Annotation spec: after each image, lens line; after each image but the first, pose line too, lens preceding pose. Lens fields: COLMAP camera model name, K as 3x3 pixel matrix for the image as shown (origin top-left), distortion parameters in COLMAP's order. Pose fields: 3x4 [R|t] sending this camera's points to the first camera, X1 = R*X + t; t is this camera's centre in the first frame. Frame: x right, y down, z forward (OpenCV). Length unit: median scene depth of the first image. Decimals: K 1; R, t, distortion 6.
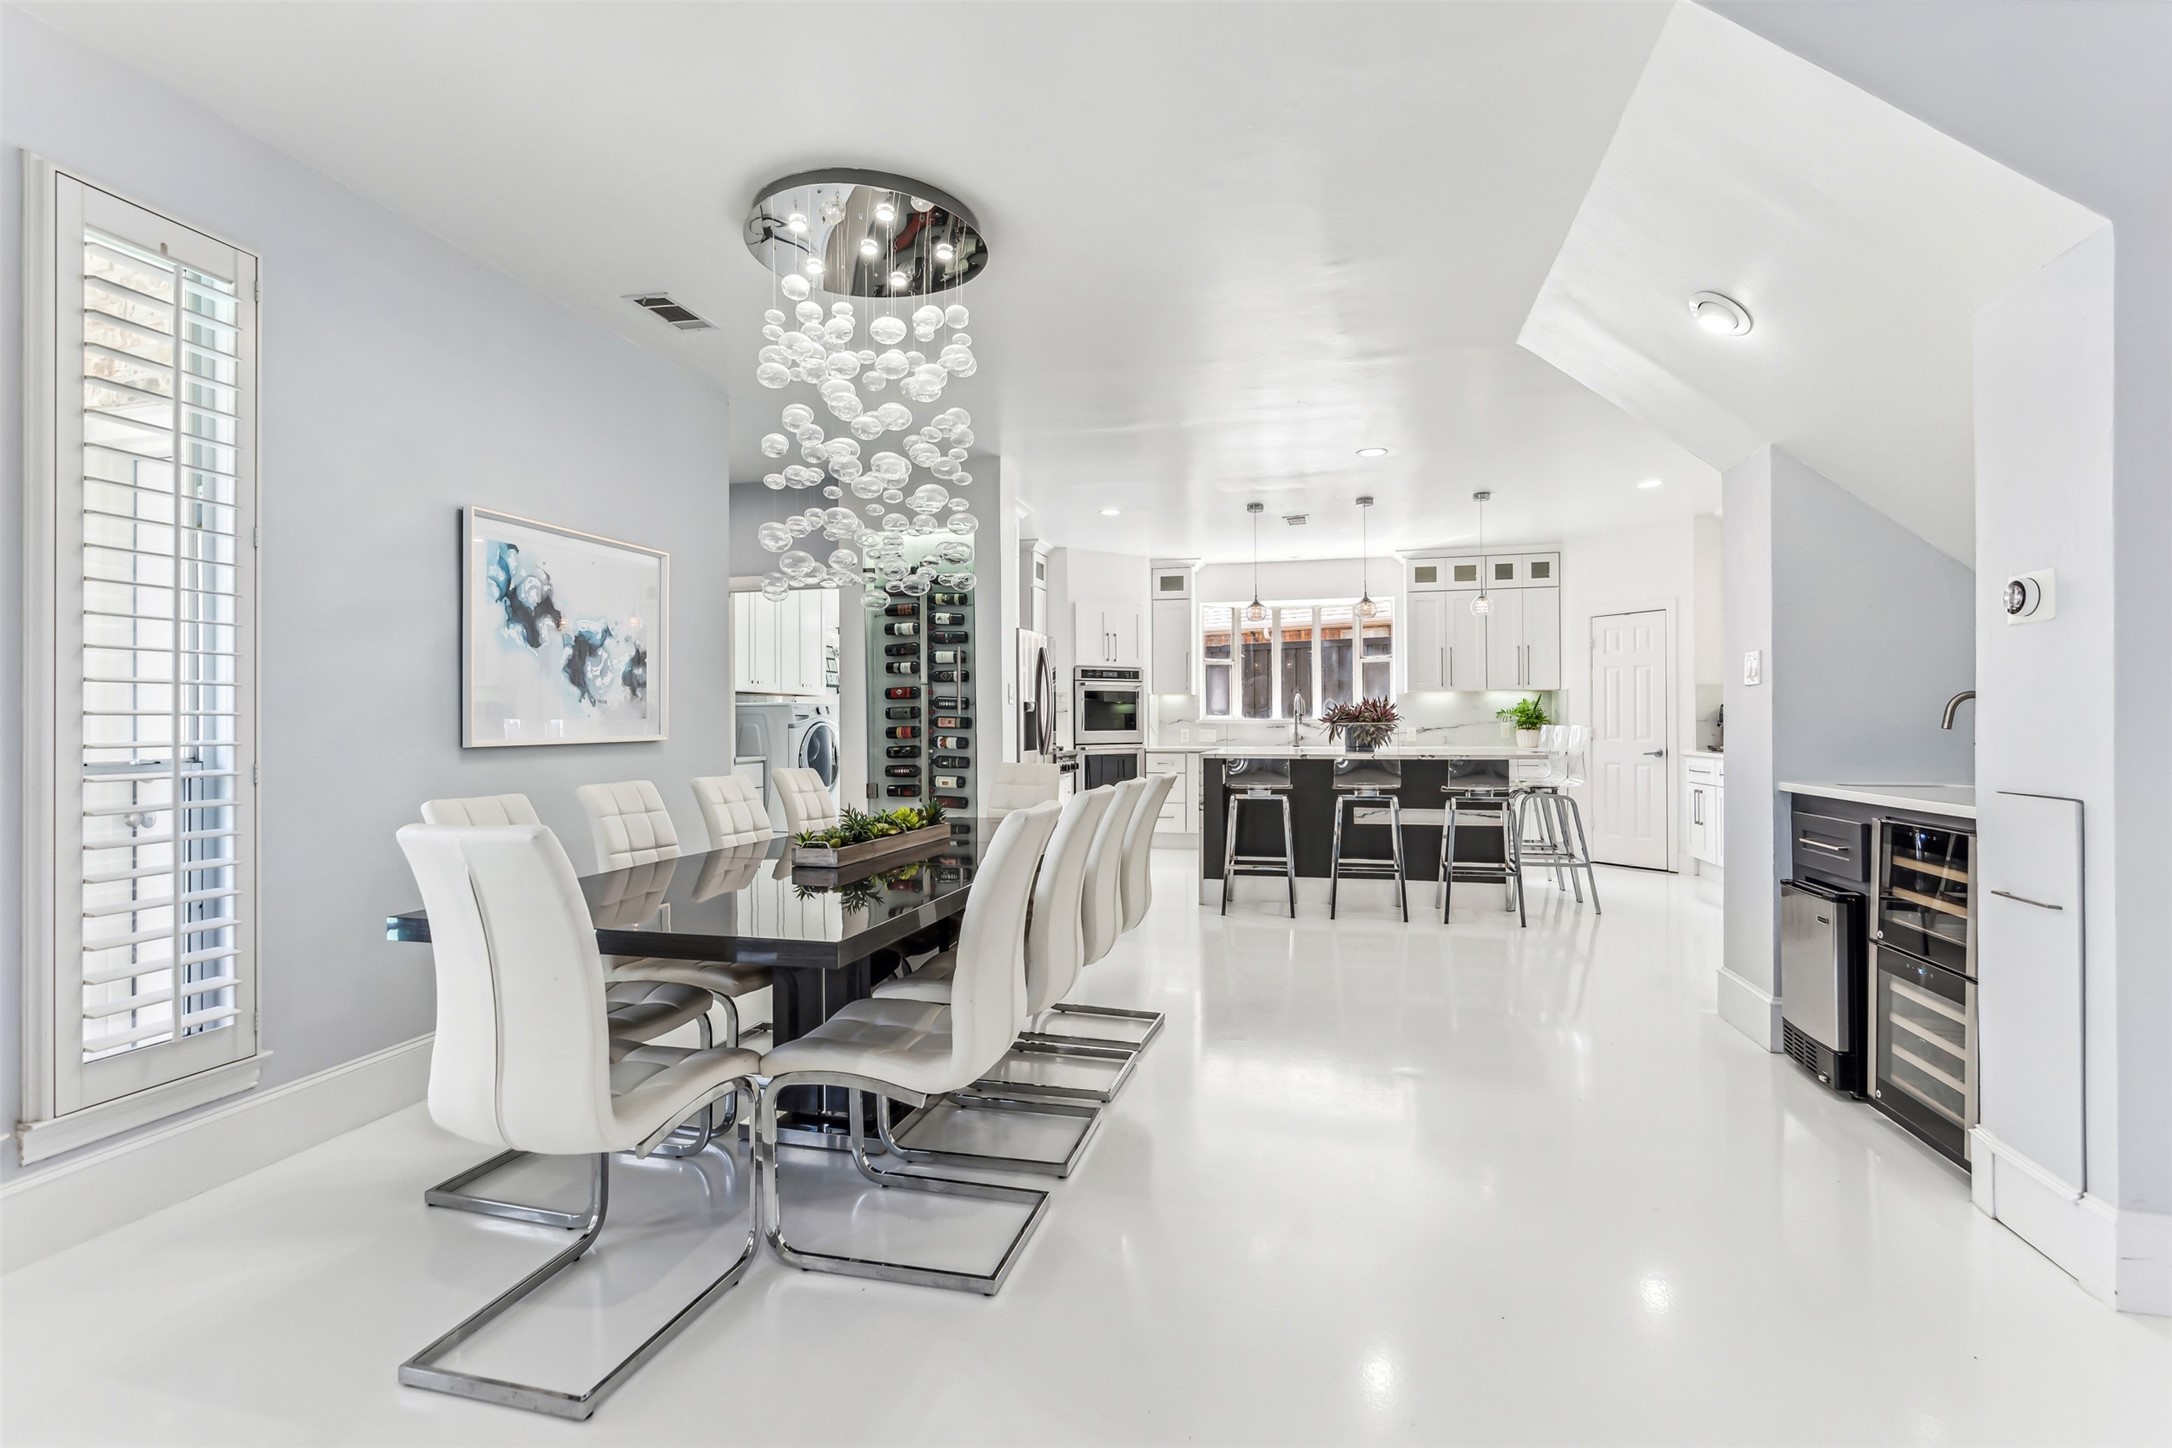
lens RADIAL K [[989.9, 0, 1081.2], [0, 989.9, 712.4], [0, 0, 1]] dist [-0.016076, 0.006200]
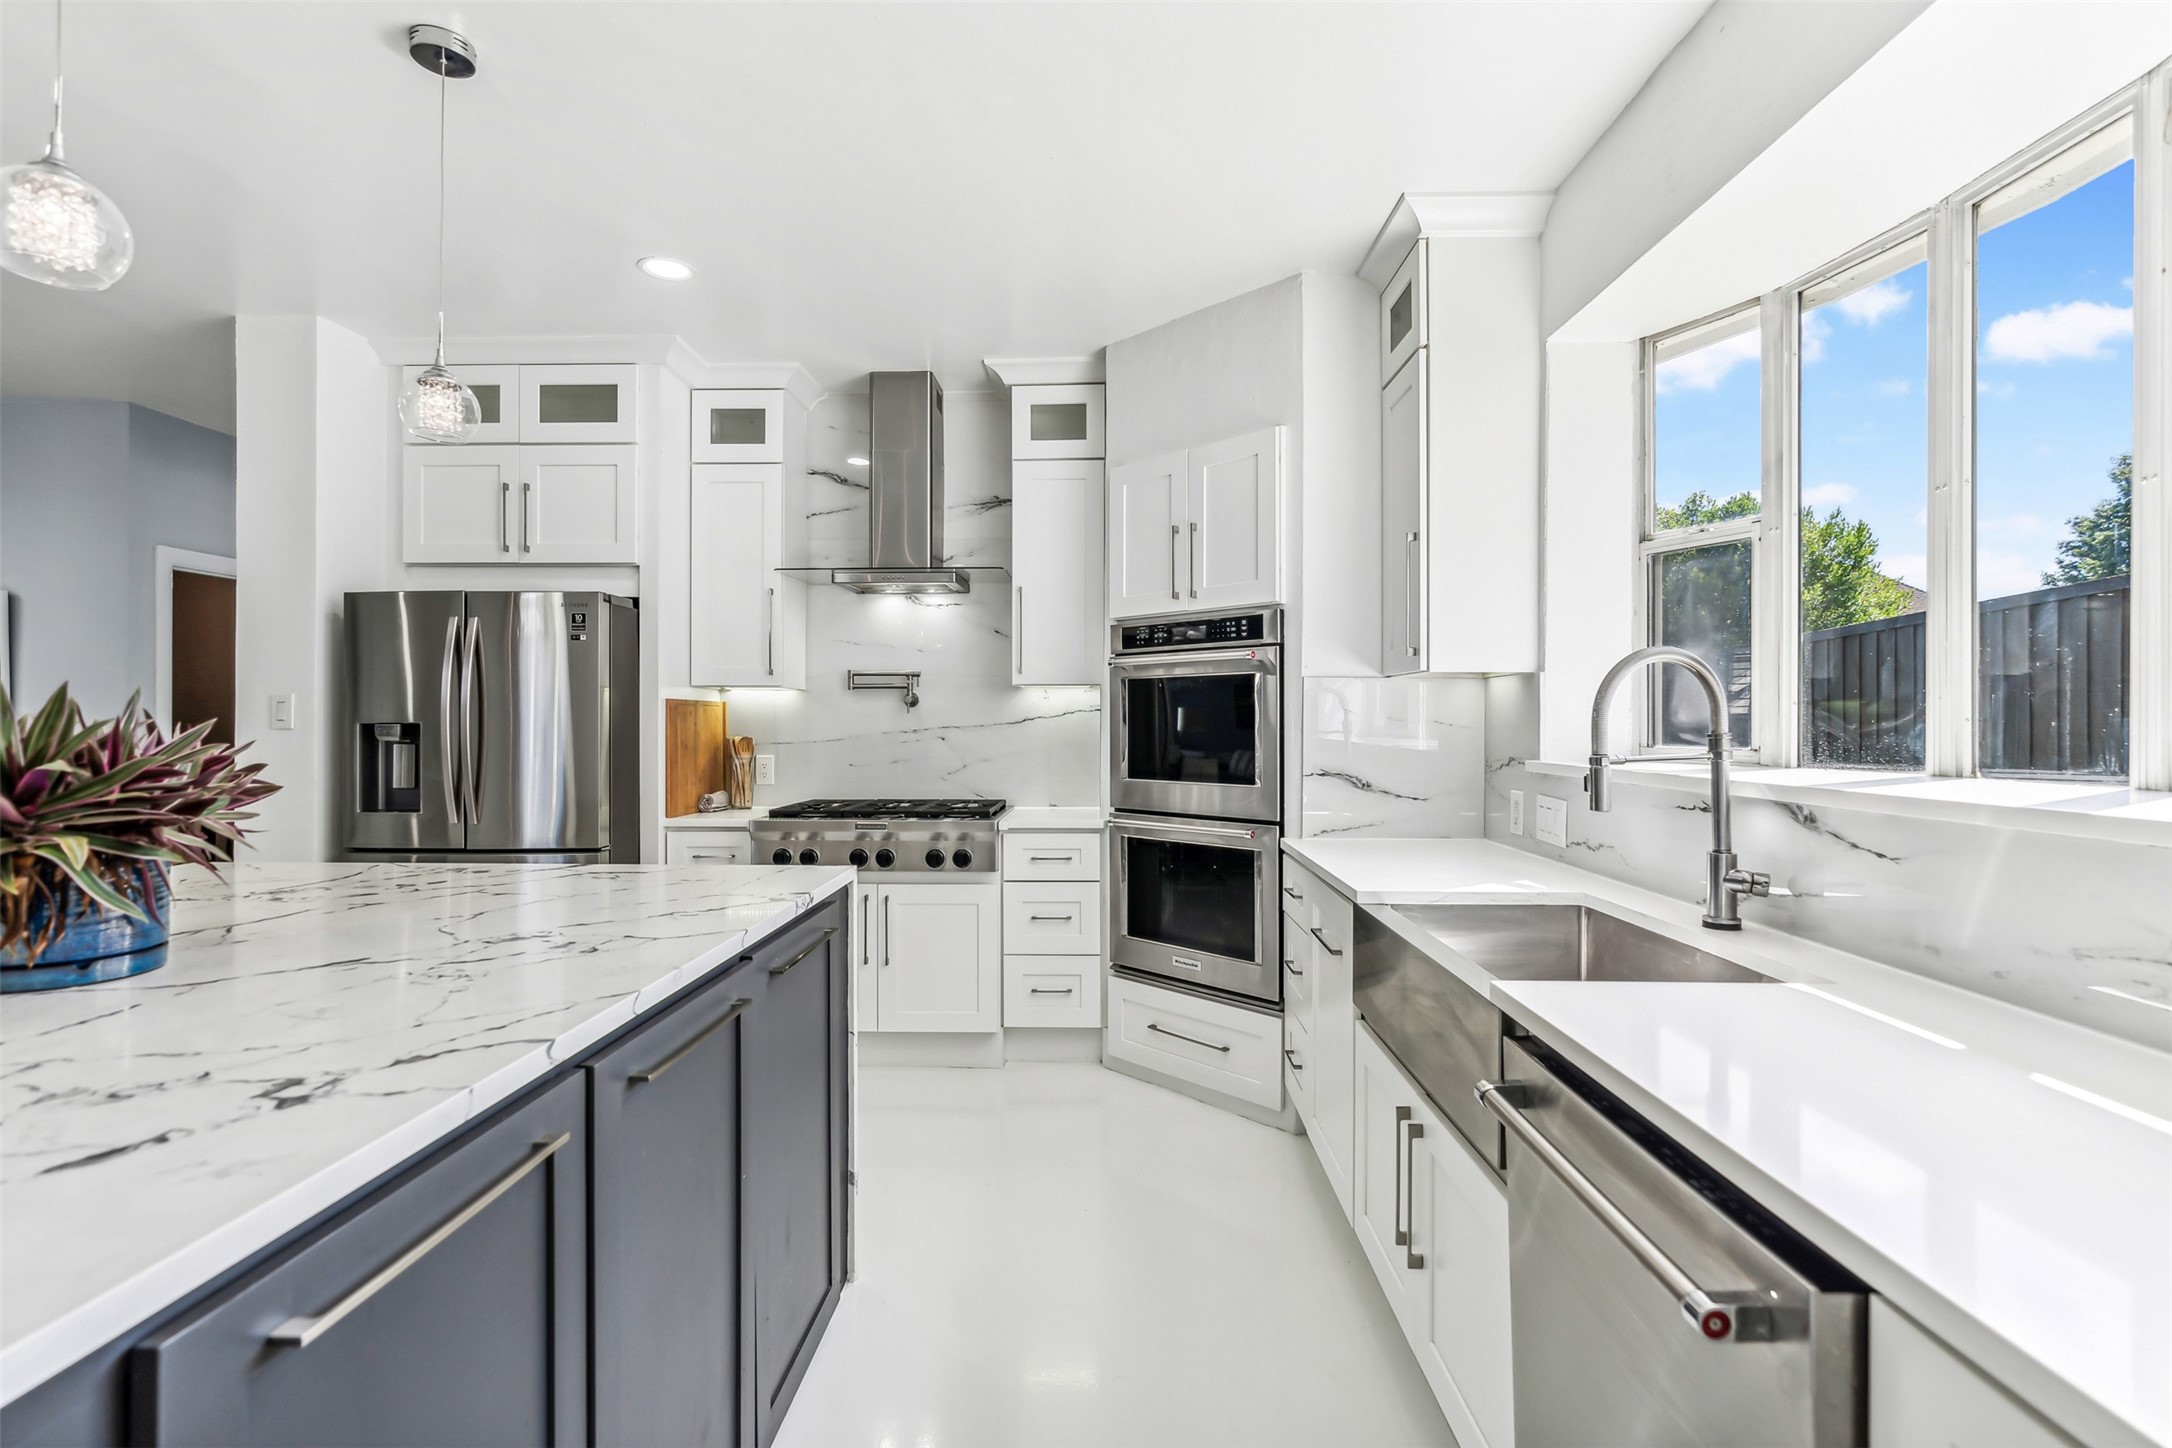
lens RADIAL K [[989.9, 0, 1076.4], [0, 989.9, 719.5], [0, 0, 1]] dist [-0.016076, 0.006200]
pose [[0.216113, 0.001431, -0.976367, 0.583917], [0.010742, 0.999935, 0.003843, -0.010769], [0.976309, -0.011318, 0.216083, 1.308383]]
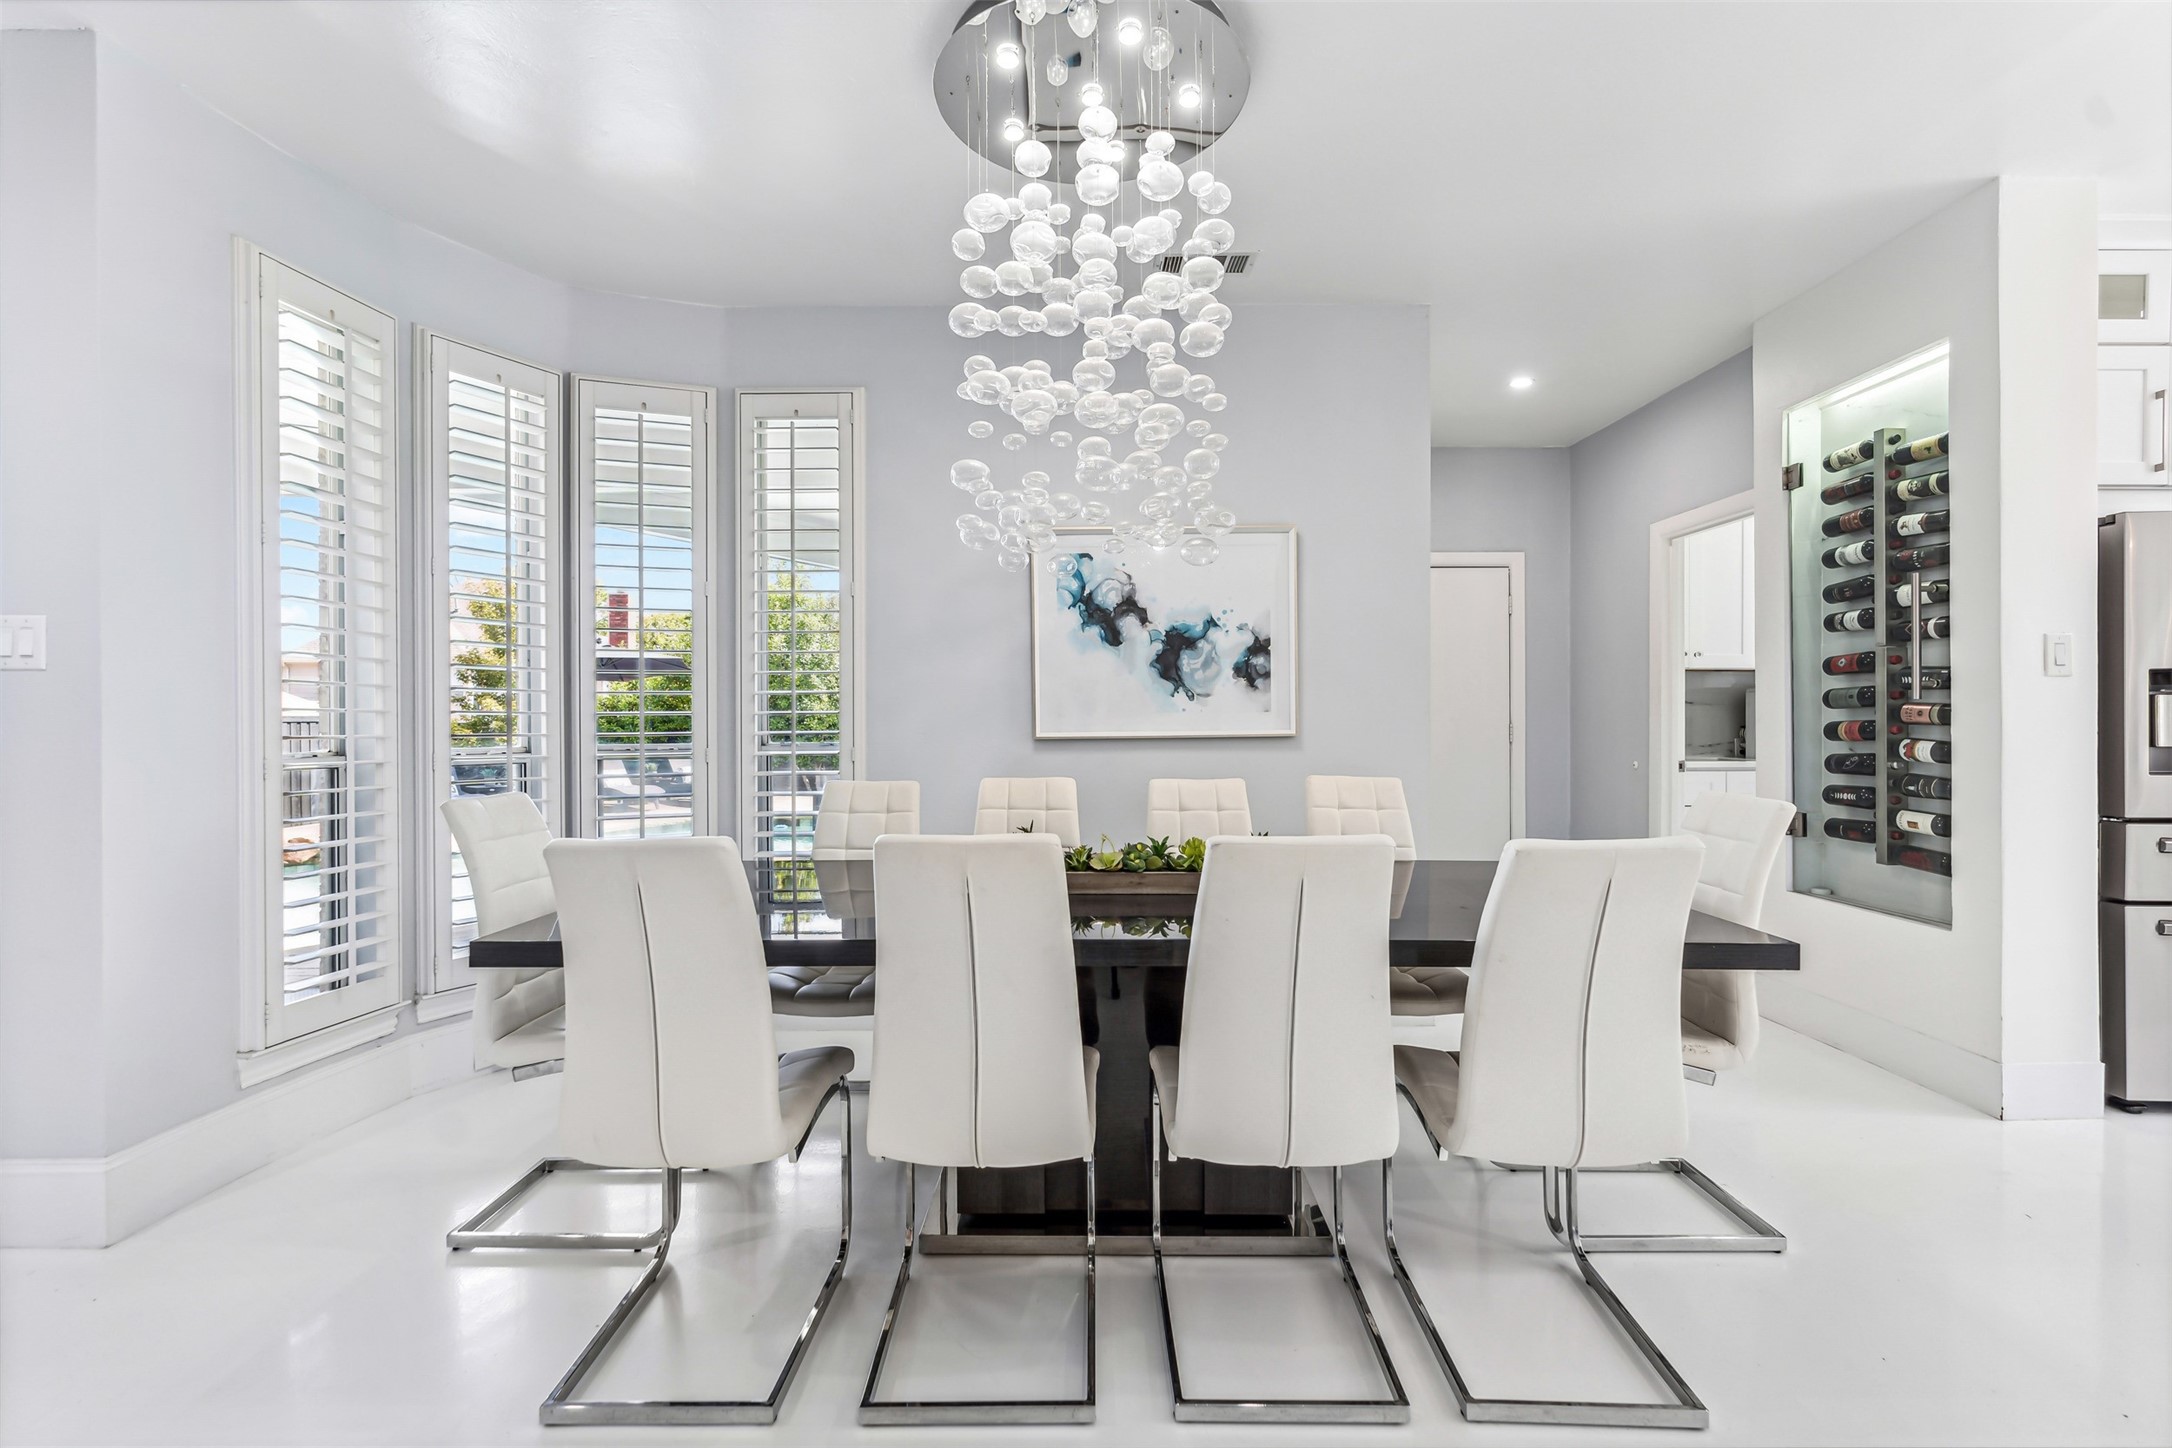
lens RADIAL K [[989.9, 0, 1086.3], [0, 989.9, 720.9], [0, 0, 1]] dist [-0.016076, 0.006200]
pose [[0.241119, 0.008239, -0.970461, 0.275415], [0.014825, 0.999816, 0.012172, 0.000676], [0.970382, -0.017322, 0.240952, 0.413700]]
